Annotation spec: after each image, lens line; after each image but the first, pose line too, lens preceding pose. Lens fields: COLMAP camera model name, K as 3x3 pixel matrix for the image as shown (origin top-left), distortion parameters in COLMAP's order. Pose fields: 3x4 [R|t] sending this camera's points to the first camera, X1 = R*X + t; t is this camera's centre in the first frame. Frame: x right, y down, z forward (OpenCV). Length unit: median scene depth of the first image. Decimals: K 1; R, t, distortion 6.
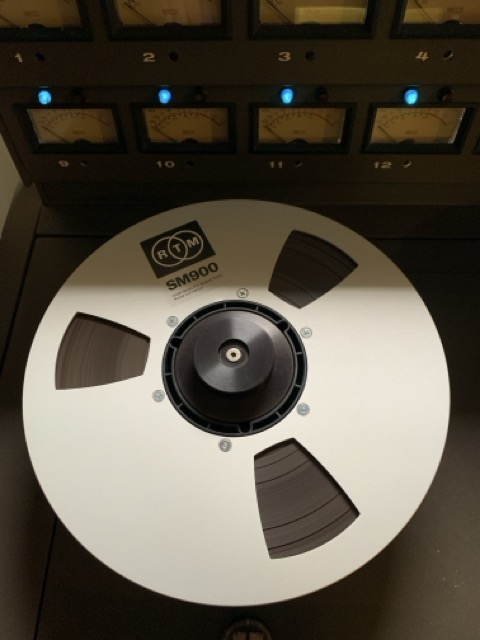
lens RADIAL K [[494.8, 0, 243.8], [0, 494.8, 308.7], [0, 0, 1]] dist [-0.009100, 0.001427]
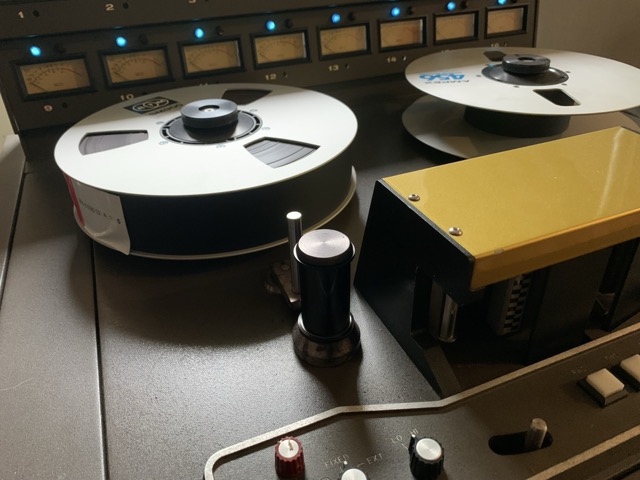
lens RADIAL K [[494.8, 0, 320.0], [0, 494.8, 240.0], [0, 0, 1]] dist [-0.009100, 0.001427]
pose [[0.911132, -0.227613, 0.343557, -0.272575], [0.373541, 0.808268, -0.455160, 1.042703], [-0.174086, 0.543043, 0.821461, -0.047941]]
